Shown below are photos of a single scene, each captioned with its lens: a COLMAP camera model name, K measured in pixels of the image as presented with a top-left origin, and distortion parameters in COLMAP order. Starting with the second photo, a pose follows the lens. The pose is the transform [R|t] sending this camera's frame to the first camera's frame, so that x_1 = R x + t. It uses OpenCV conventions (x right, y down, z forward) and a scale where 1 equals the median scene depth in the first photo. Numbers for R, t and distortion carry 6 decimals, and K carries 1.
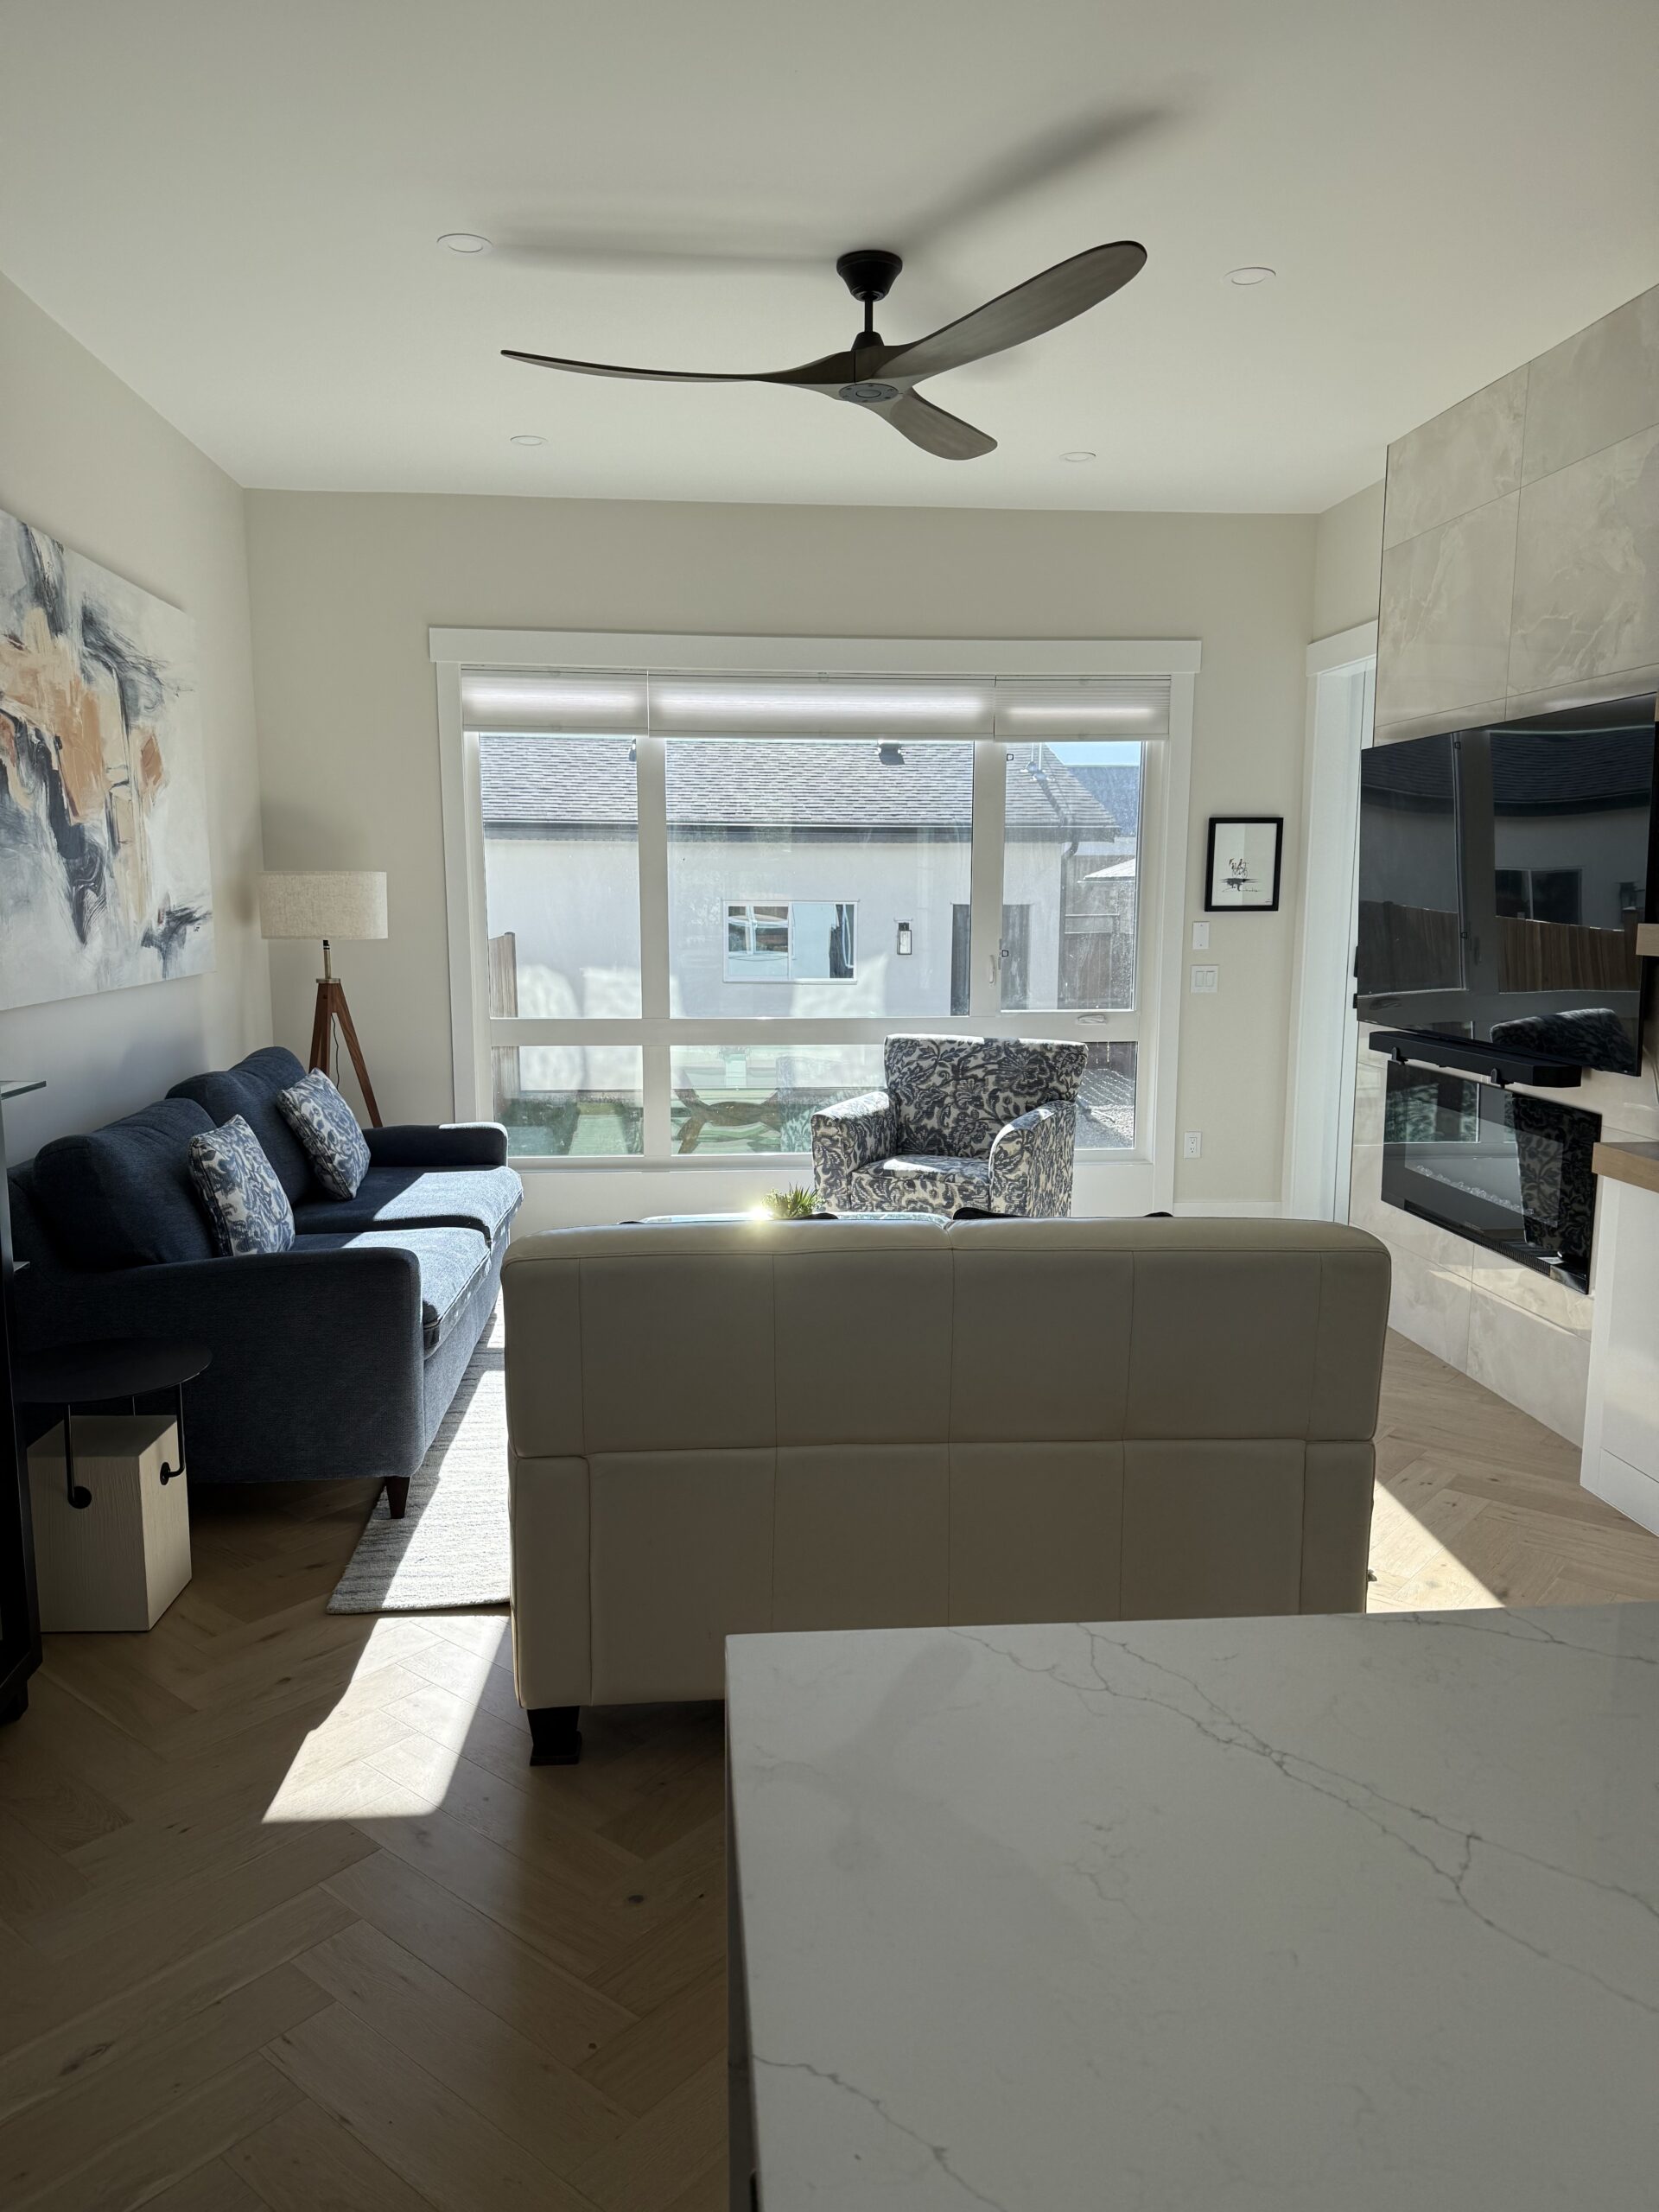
lens RADIAL K [[1597.1, 0, 829.5], [0, 1597.1, 1106.0], [0, 0, 1]] dist [0.000789, 0.000351]
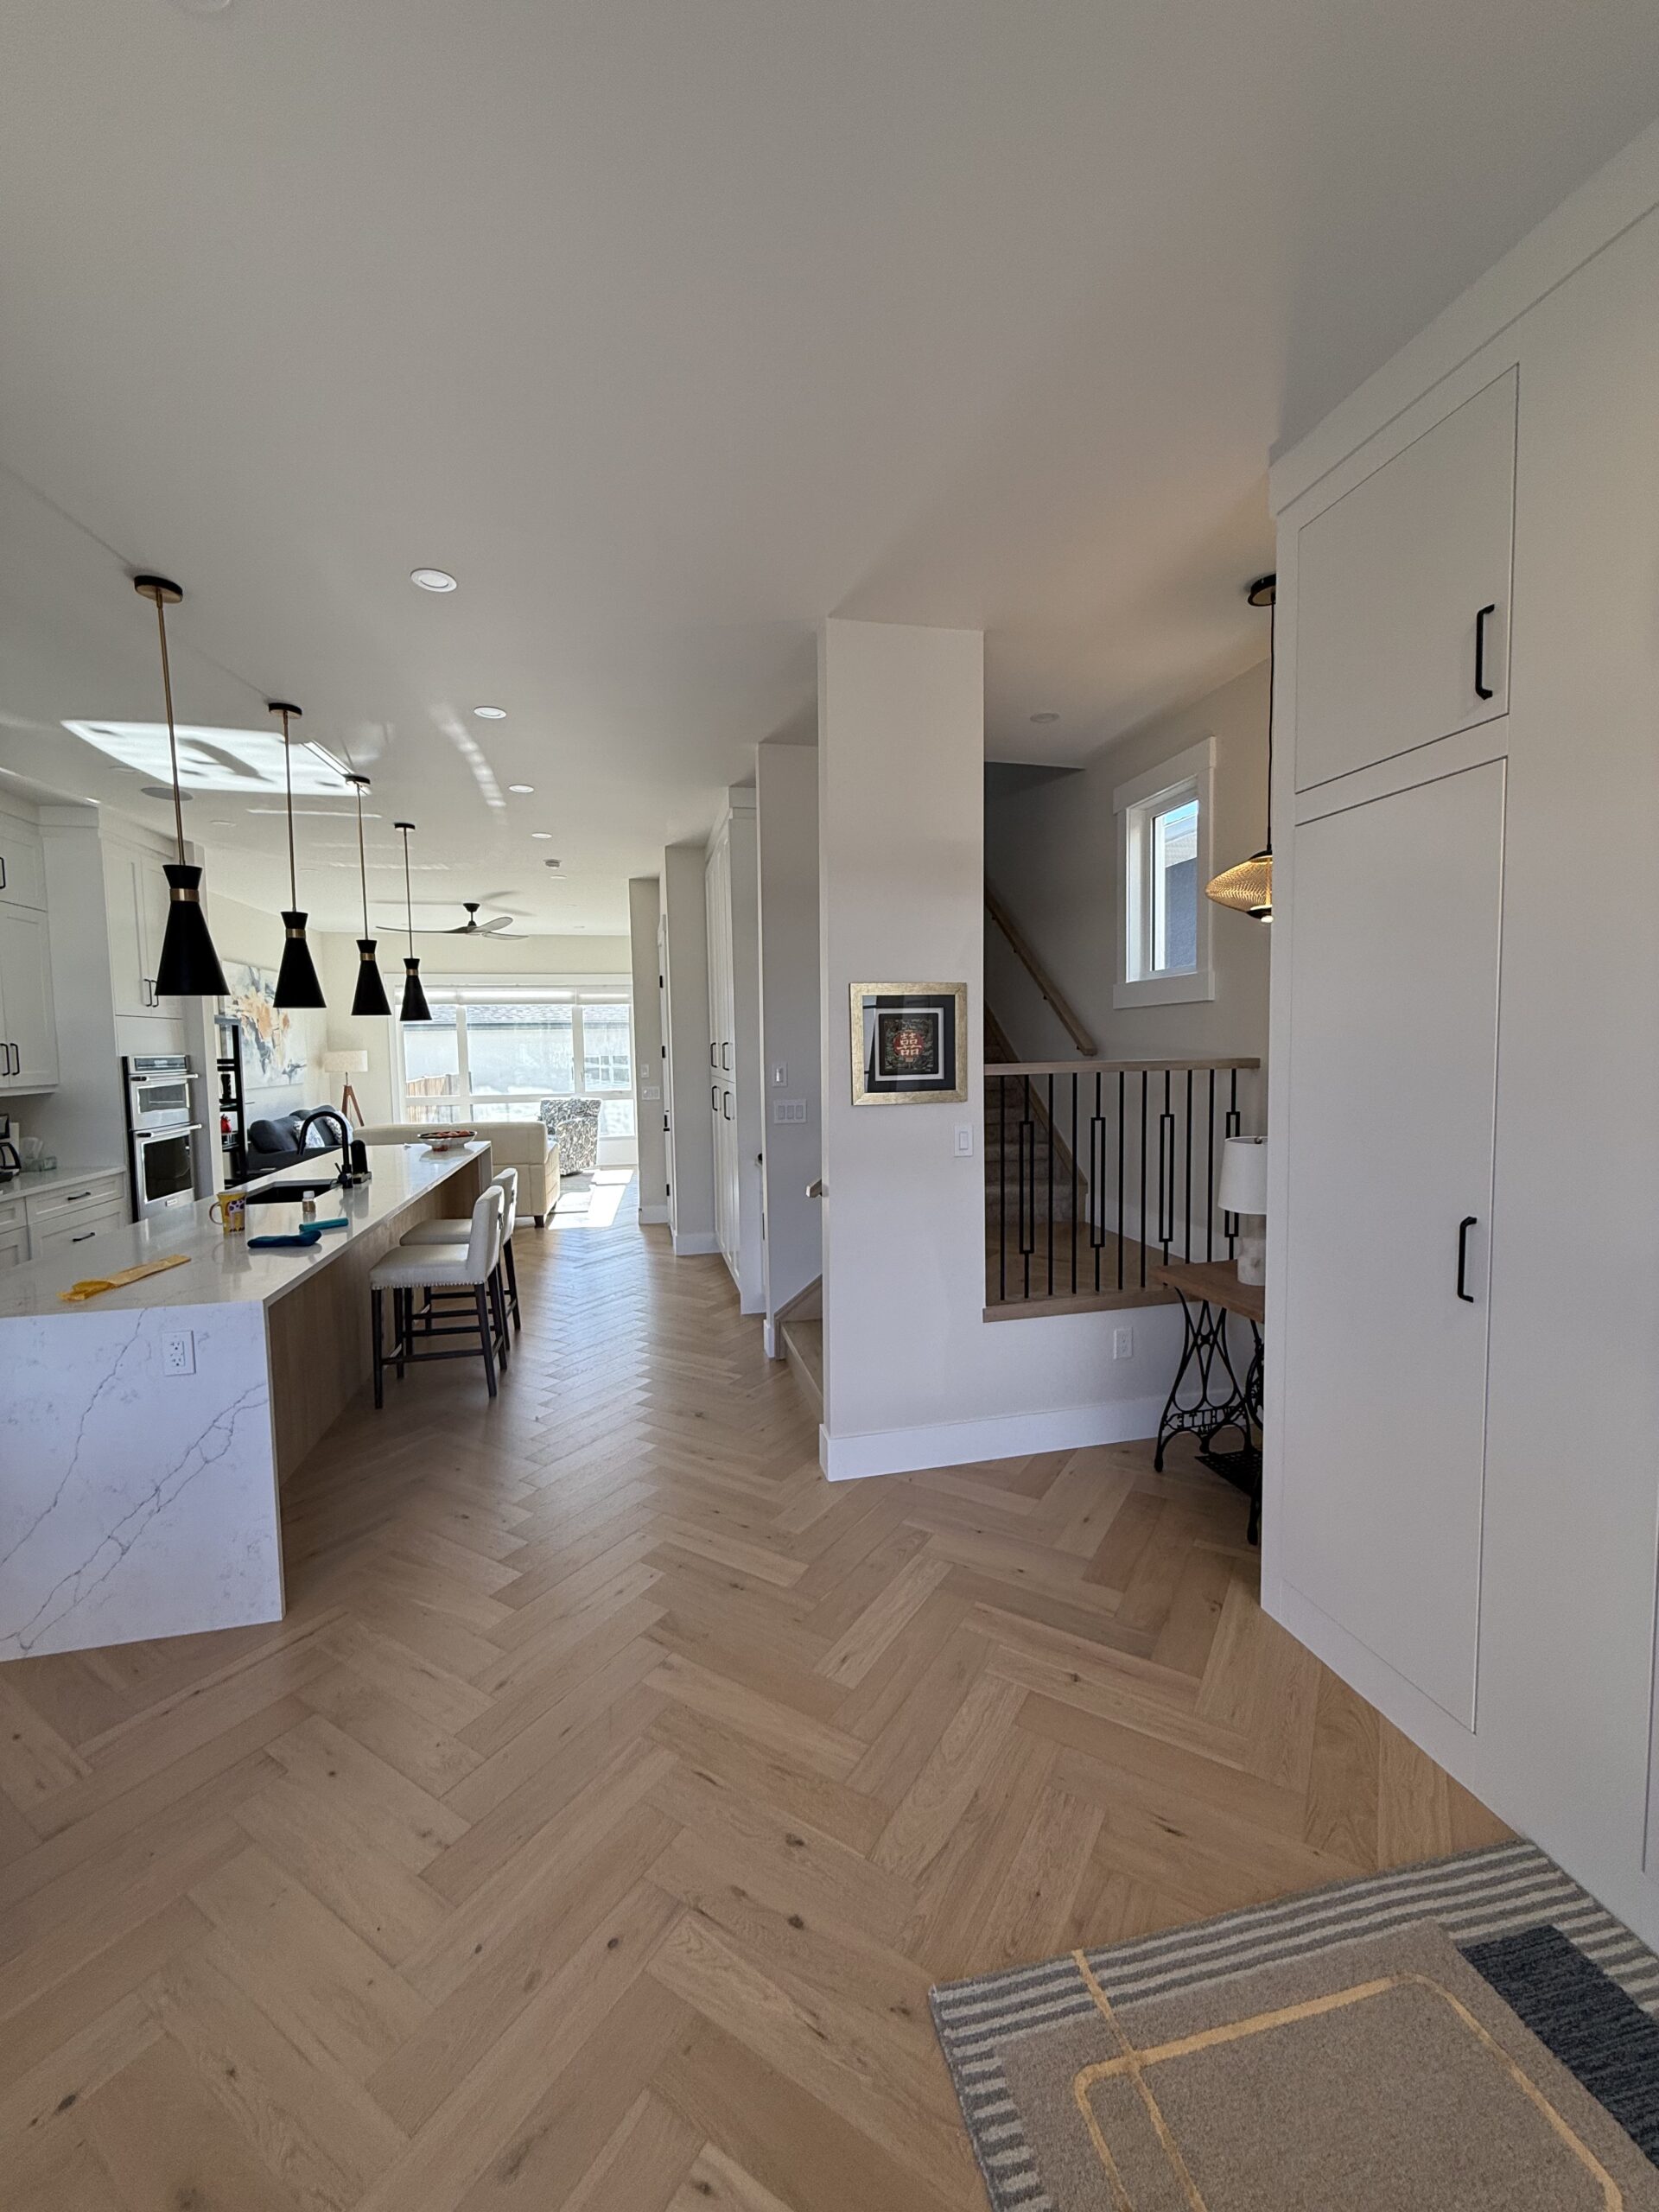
lens RADIAL K [[884.9, 0, 830.1], [0, 884.9, 1100.0], [0, 0, 1]] dist [0.000737, -0.000158]
pose [[0.990051, -0.027722, 0.137952, 0.455452], [0.037236, 0.997066, -0.066872, 0.120975], [-0.135693, 0.071344, 0.988179, -1.003231]]
